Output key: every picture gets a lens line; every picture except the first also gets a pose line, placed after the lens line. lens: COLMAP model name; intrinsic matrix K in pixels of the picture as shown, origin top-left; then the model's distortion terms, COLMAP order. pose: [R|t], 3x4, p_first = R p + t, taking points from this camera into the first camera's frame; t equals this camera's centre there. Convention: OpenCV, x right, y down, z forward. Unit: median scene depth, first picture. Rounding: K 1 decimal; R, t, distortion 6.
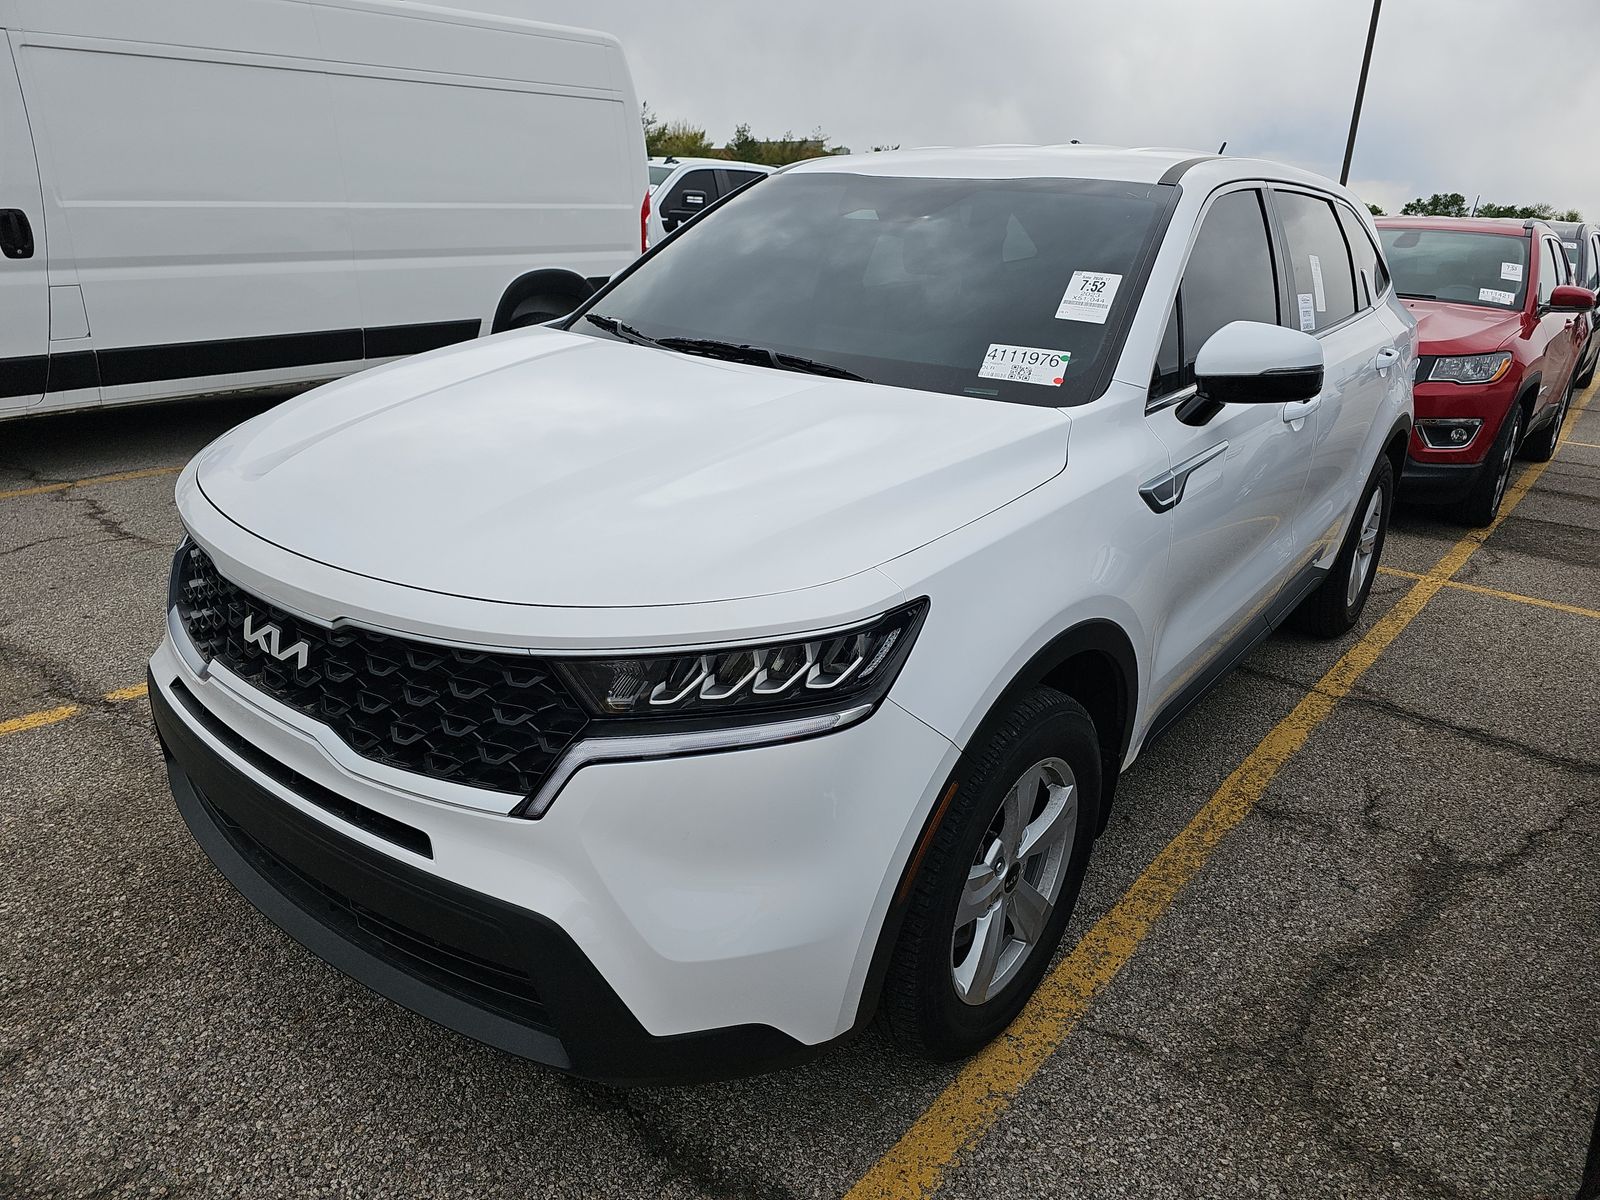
lens RADIAL K [[1077.4, 0, 800.0], [0, 1077.4, 600.0], [0, 0, 1]] dist [0.036452, -0.003997]
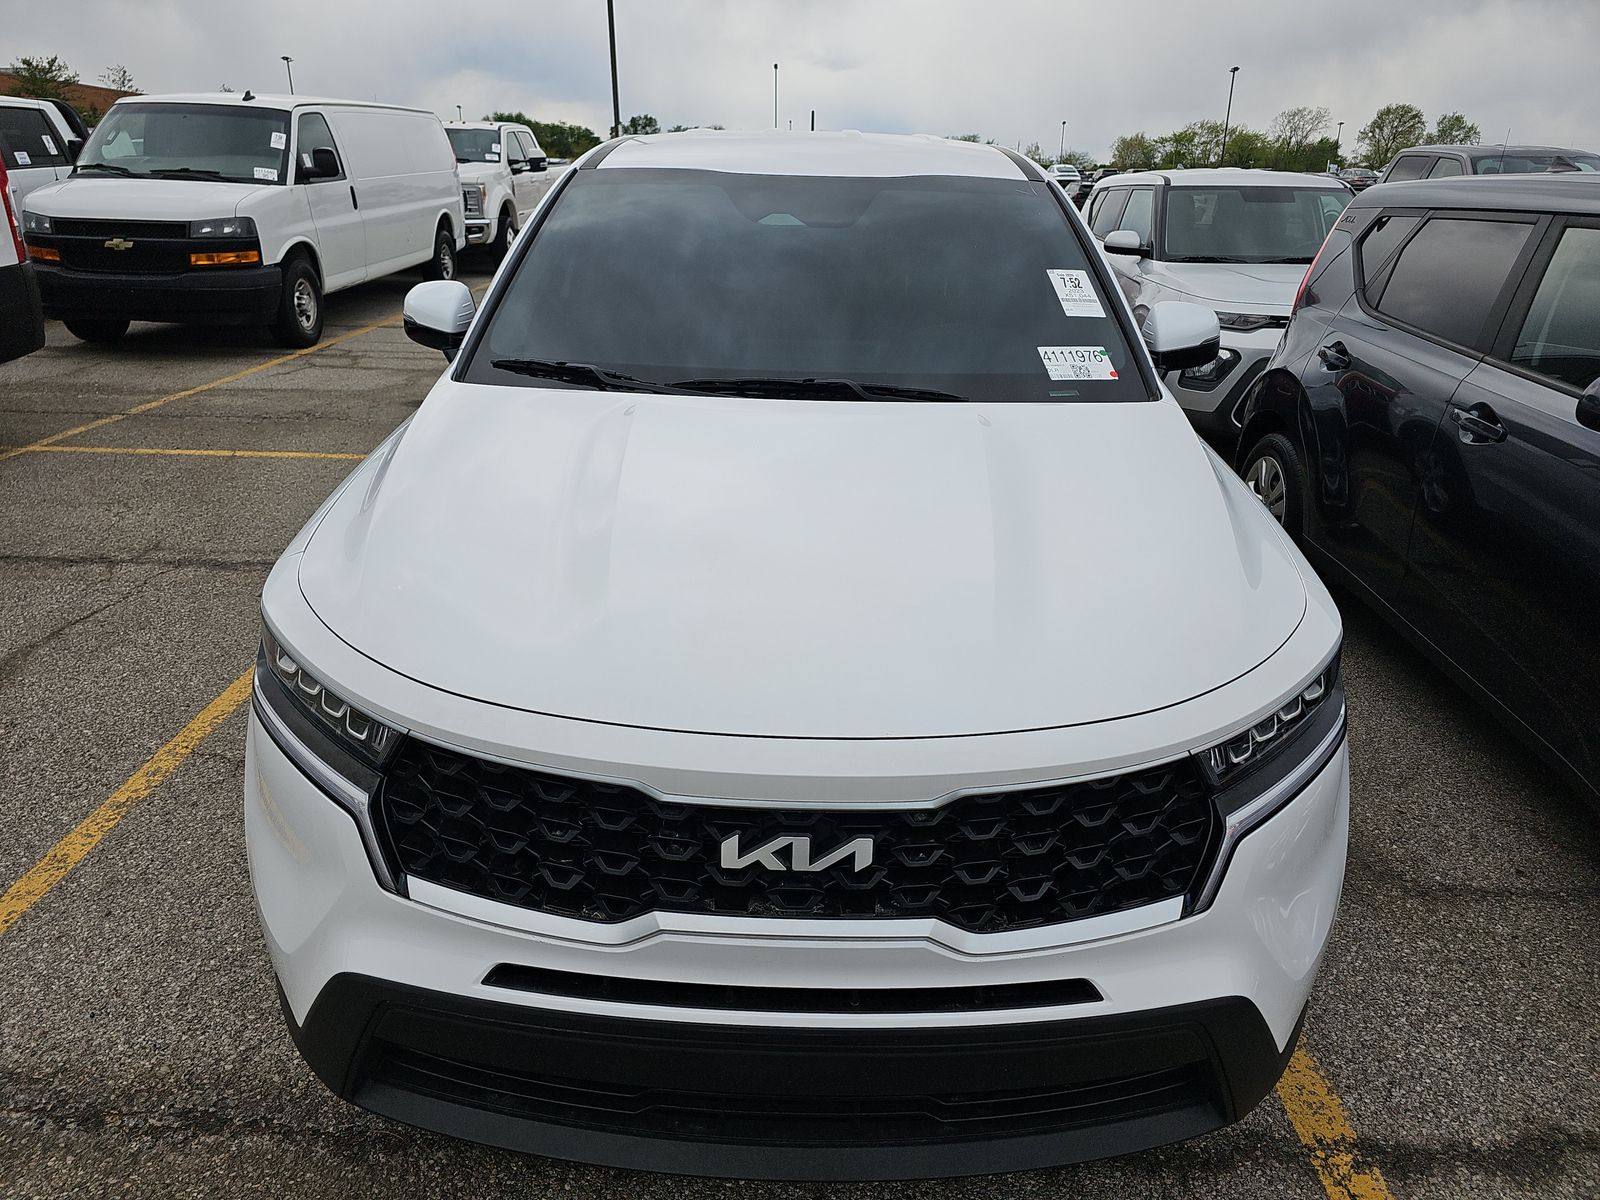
lens RADIAL K [[1077.4, 0, 800.0], [0, 1077.4, 600.0], [0, 0, 1]] dist [0.036452, -0.003997]
pose [[0.782577, -0.262062, 0.564710, -0.736308], [0.223376, 0.964884, 0.138212, -0.211281], [-0.581100, 0.017981, 0.813634, 0.286917]]
